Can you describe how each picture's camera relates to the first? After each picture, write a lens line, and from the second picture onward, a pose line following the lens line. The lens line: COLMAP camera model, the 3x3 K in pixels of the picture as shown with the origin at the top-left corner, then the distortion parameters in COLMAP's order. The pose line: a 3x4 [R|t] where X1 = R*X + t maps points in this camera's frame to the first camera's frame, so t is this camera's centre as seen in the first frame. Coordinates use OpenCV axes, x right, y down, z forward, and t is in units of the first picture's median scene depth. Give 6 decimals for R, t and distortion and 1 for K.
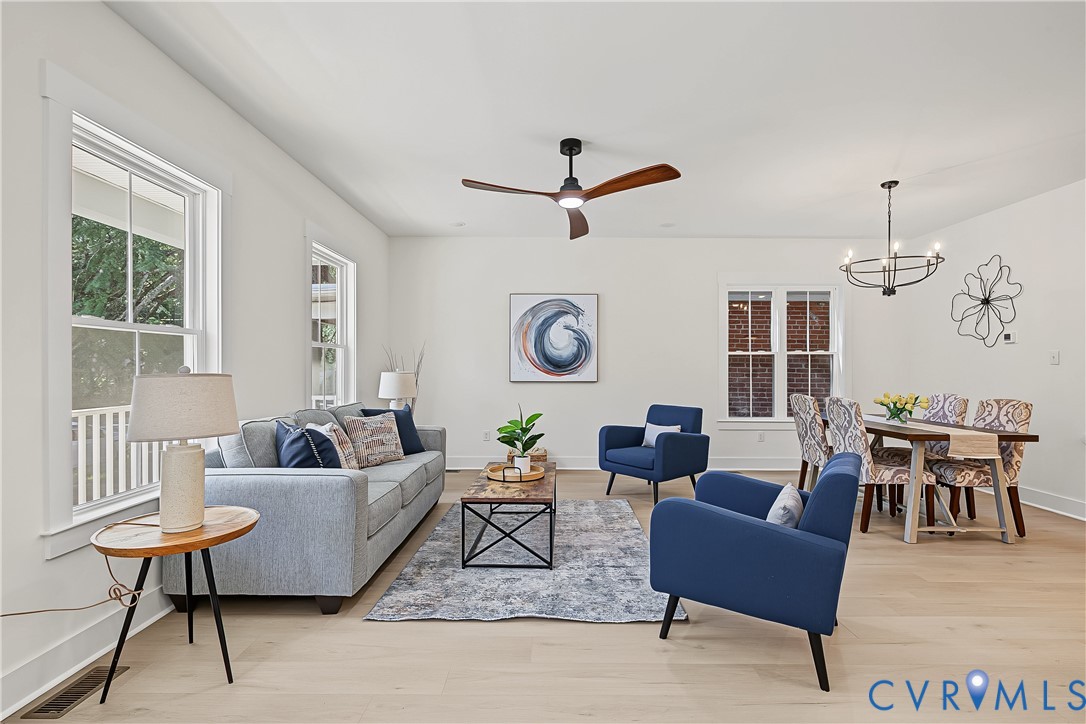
lens RADIAL K [[492.3, 0, 549.6], [0, 492.3, 364.0], [0, 0, 1]] dist [-0.000715, -0.000146]
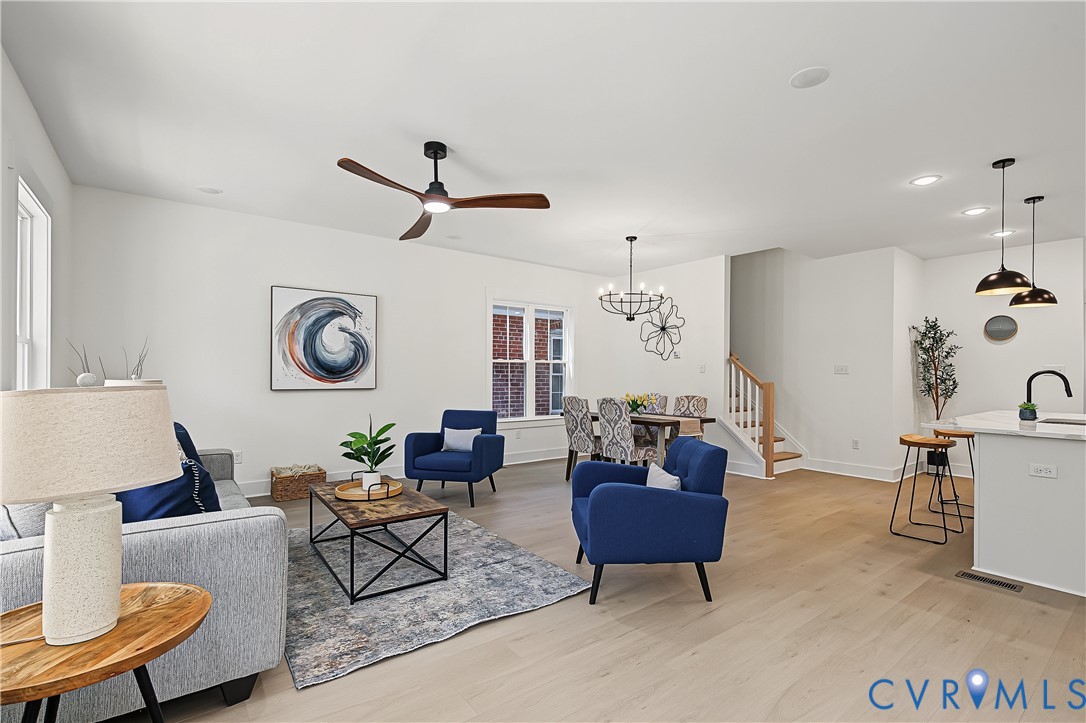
lens RADIAL K [[492.3, 0, 548.4], [0, 492.3, 369.1], [0, 0, 1]] dist [-0.000715, -0.000146]
pose [[0.794929, 0.007506, 0.606655, -0.323921], [-0.007114, 0.999970, -0.003051, -0.001624], [-0.606660, -0.001891, 0.794959, 0.070142]]
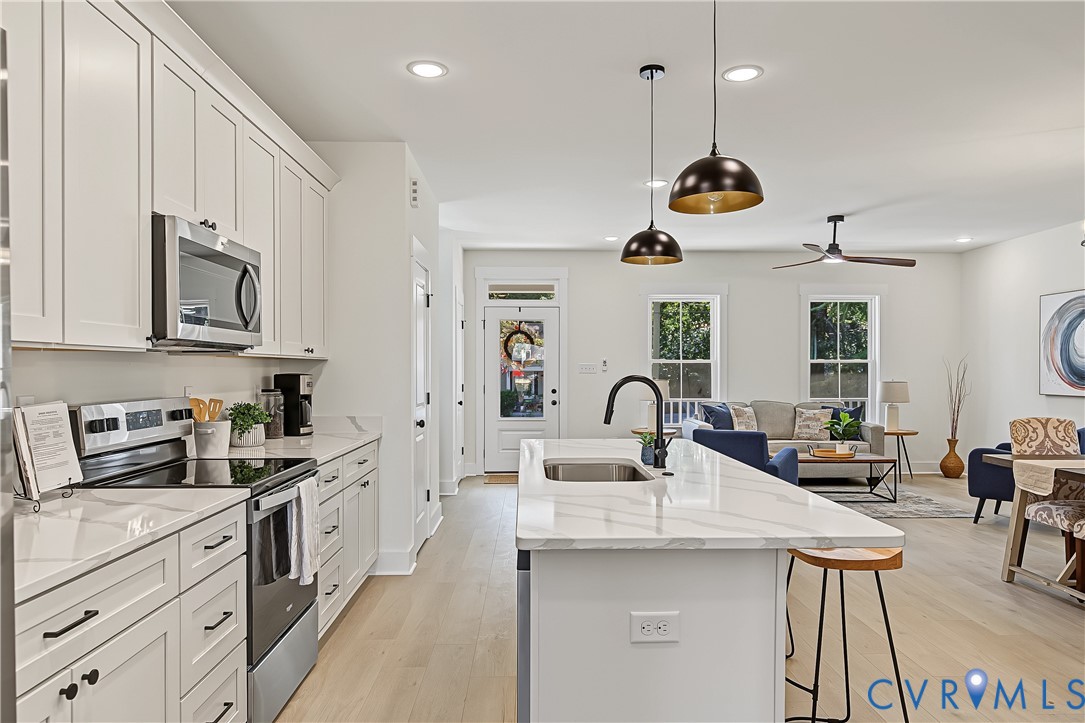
lens RADIAL K [[699.0, 0, 543.0], [0, 699.0, 367.1], [0, 0, 1]] dist [-0.000535, -0.000434]
pose [[0.018387, -0.004017, -0.999823, 1.749837], [-0.000461, 0.999992, -0.004026, -0.013240], [0.999831, 0.000535, 0.018385, 0.128738]]
